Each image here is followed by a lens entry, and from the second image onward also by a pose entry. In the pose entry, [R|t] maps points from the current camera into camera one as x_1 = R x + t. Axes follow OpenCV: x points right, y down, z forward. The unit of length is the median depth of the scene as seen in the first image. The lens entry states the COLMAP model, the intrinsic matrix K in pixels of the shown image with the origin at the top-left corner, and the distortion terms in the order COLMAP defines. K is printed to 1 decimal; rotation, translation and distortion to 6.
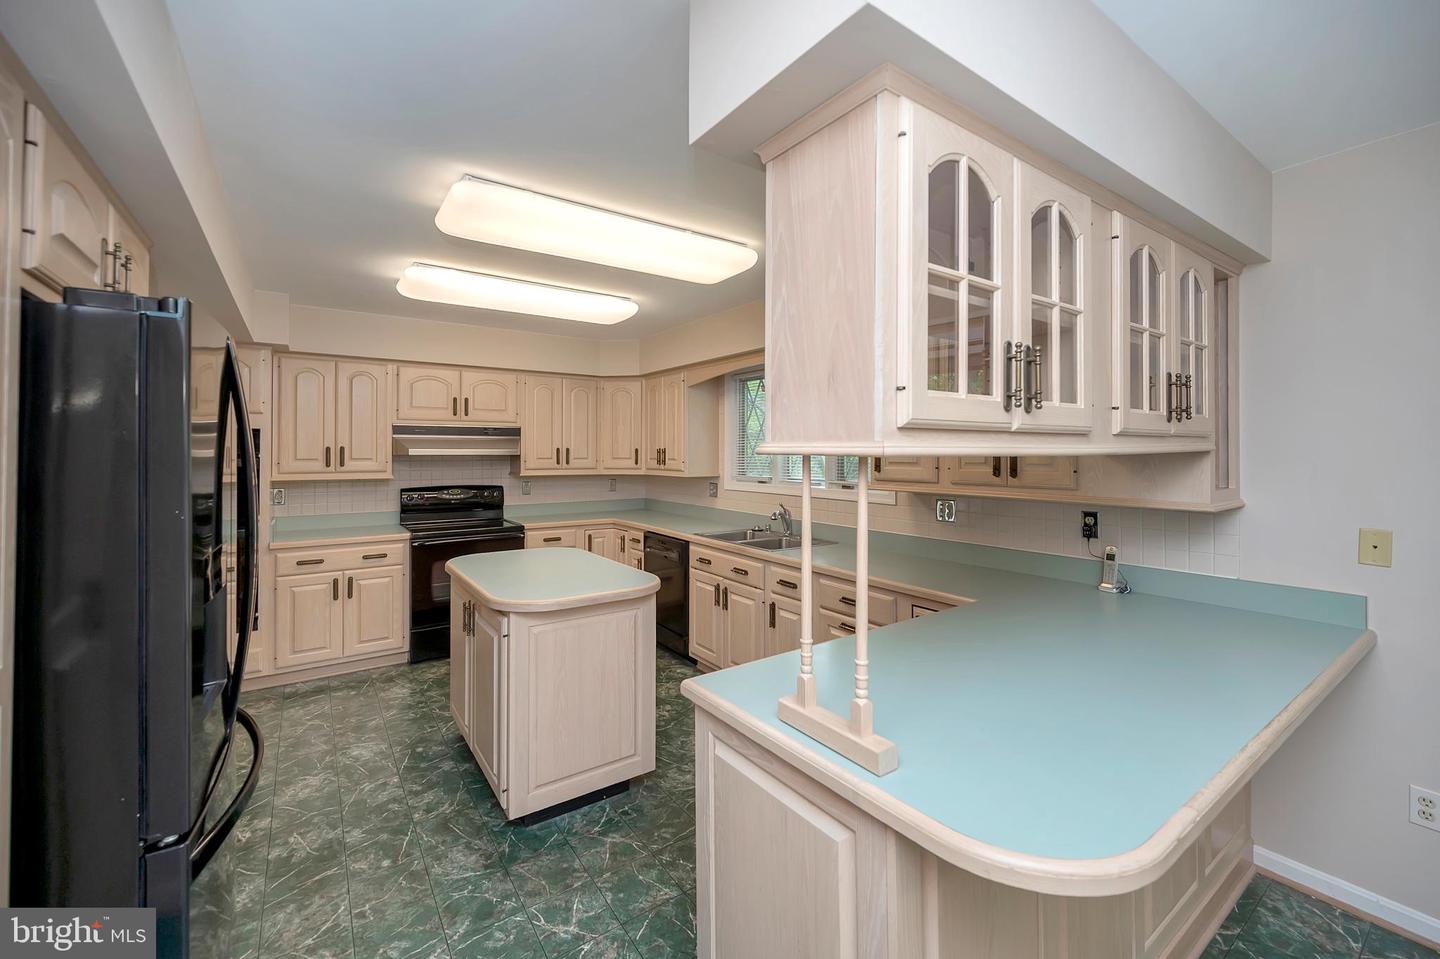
lens RADIAL K [[580.4, 0, 733.3], [0, 580.4, 446.5], [0, 0, 1]] dist [-0.001753, 0.000646]
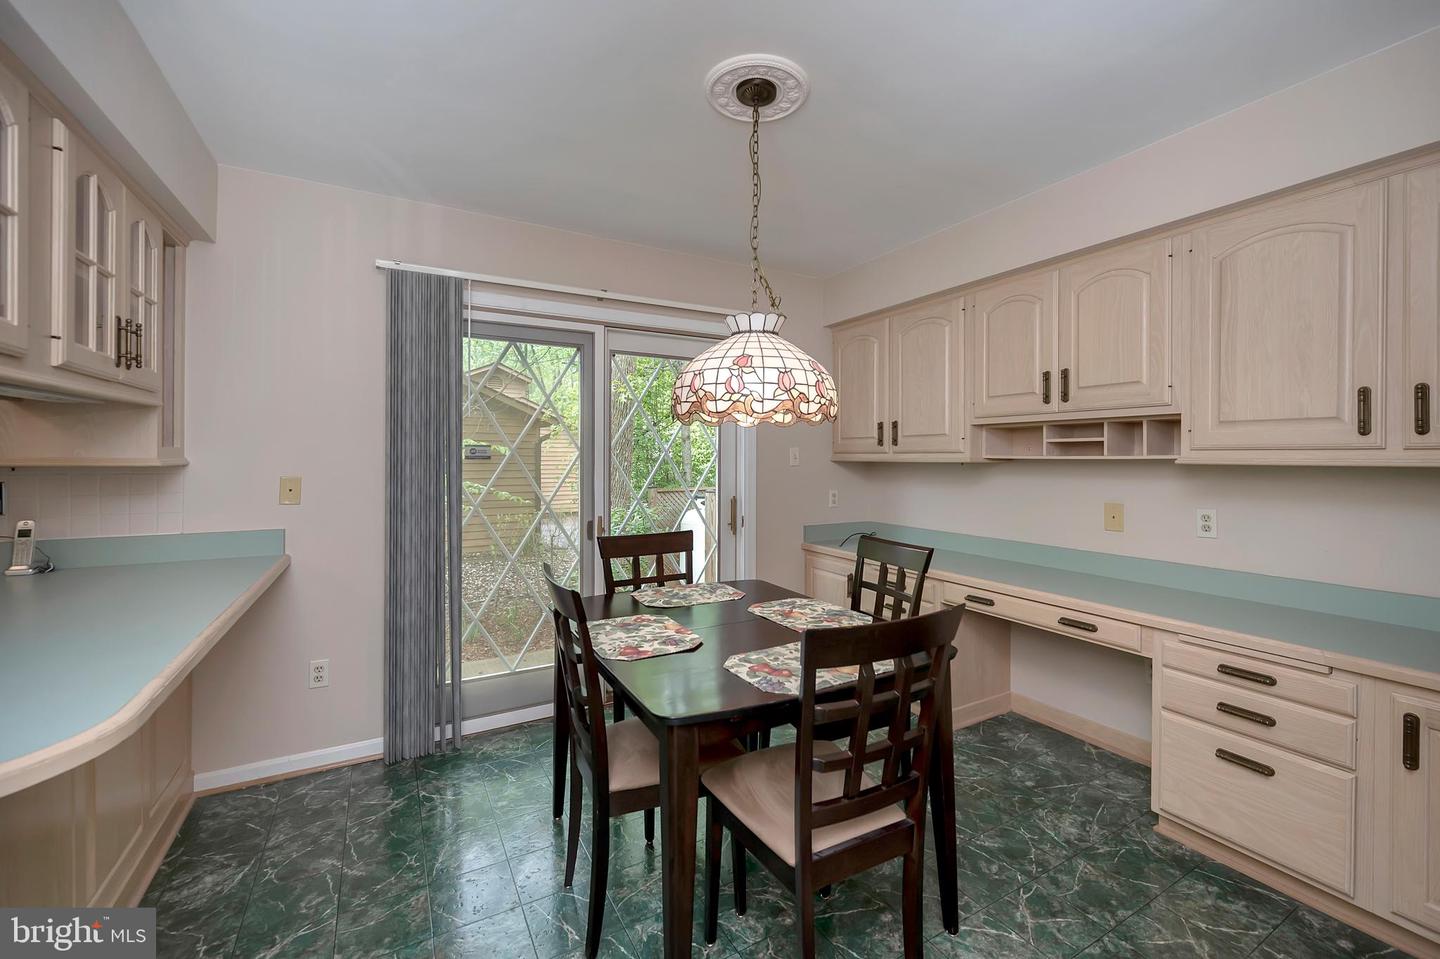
lens RADIAL K [[580.4, 0, 727.5], [0, 580.4, 453.4], [0, 0, 1]] dist [-0.001753, 0.000646]
pose [[0.084831, -0.004640, 0.996385, -0.131002], [-0.015201, 0.999867, 0.005951, 0.077683], [-0.996279, -0.015651, 0.084749, -0.107371]]
